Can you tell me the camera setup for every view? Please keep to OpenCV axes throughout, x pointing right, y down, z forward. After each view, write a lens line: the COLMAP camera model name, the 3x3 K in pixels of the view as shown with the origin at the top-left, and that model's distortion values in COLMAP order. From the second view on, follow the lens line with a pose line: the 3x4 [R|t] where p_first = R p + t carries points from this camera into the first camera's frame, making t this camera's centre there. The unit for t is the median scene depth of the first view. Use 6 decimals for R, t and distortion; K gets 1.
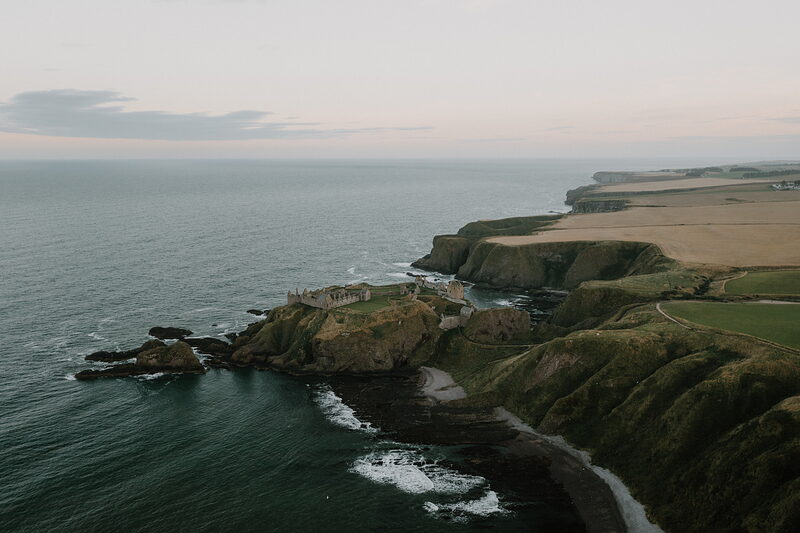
lens RADIAL K [[644.0, 0, 401.4], [0, 644.0, 267.0], [0, 0, 1]] dist [-0.001820, 0.006216]
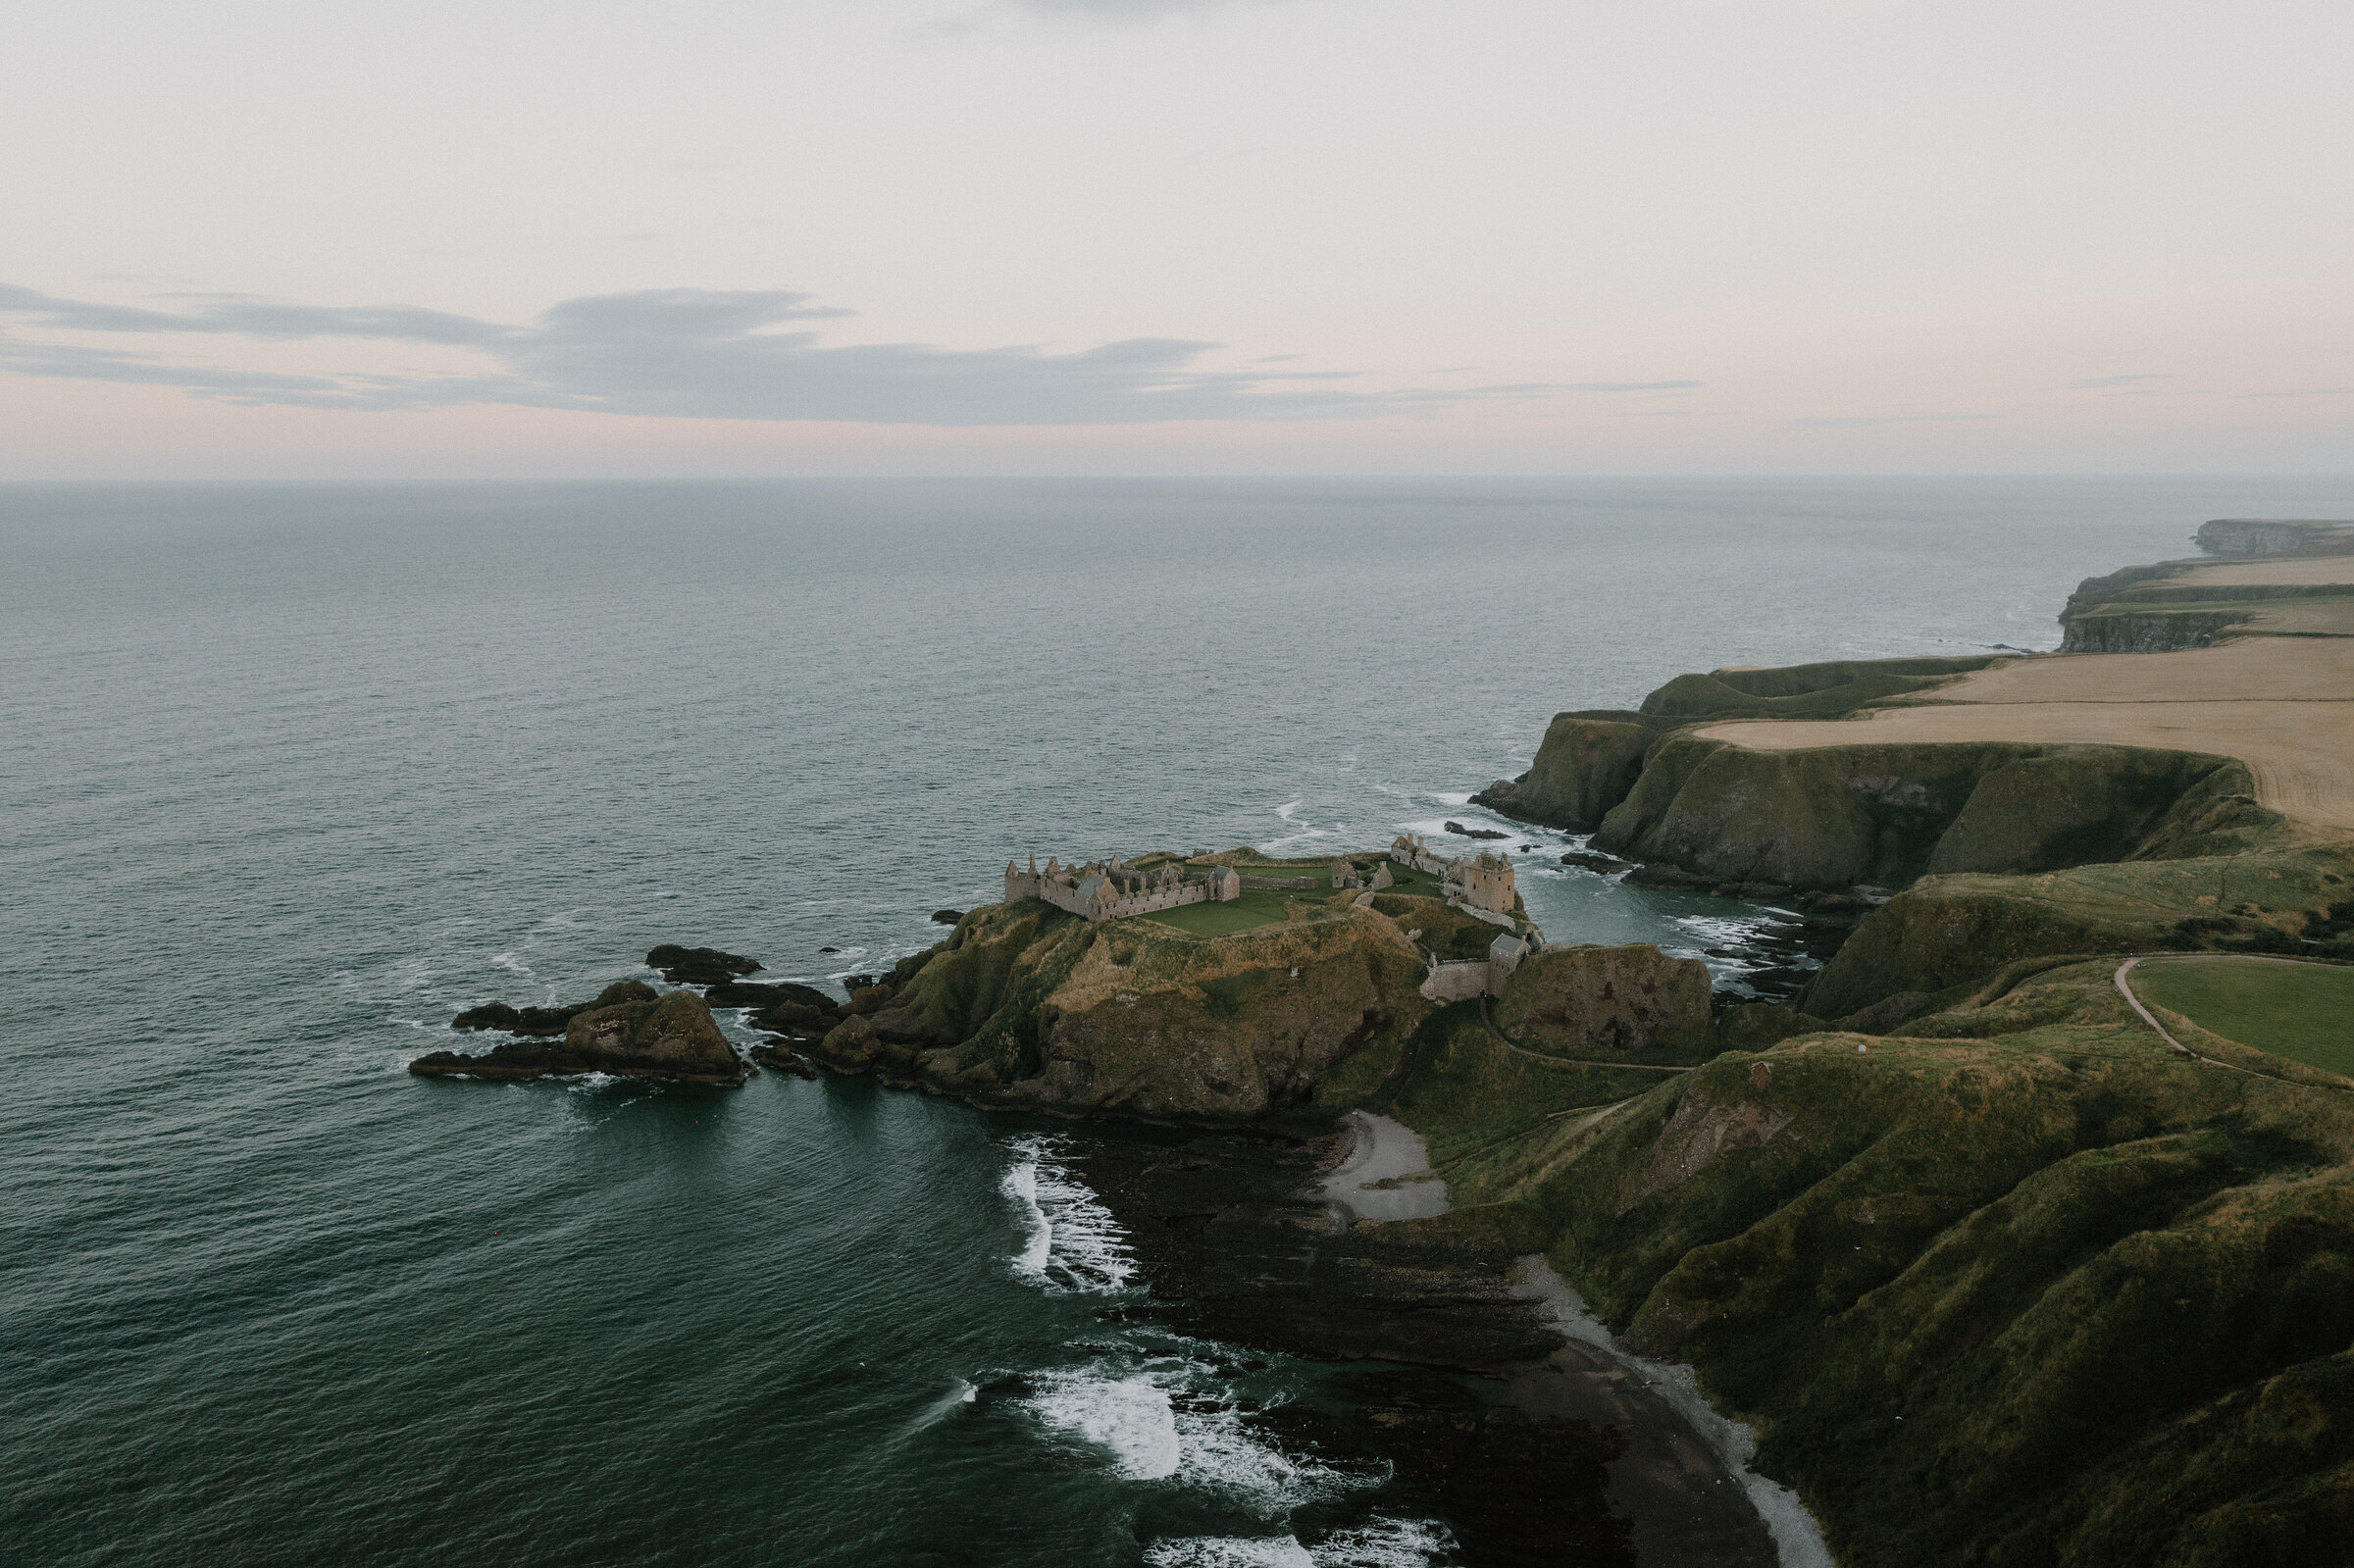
lens RADIAL K [[1894.6, 0, 1178.6], [0, 1894.6, 781.3], [0, 0, 1]] dist [-0.001820, 0.006216]
pose [[0.975461, 0.035911, -0.217225, 0.144971], [-0.037453, 0.999294, -0.002985, -0.006848], [0.216965, 0.011048, 0.976117, 0.034236]]
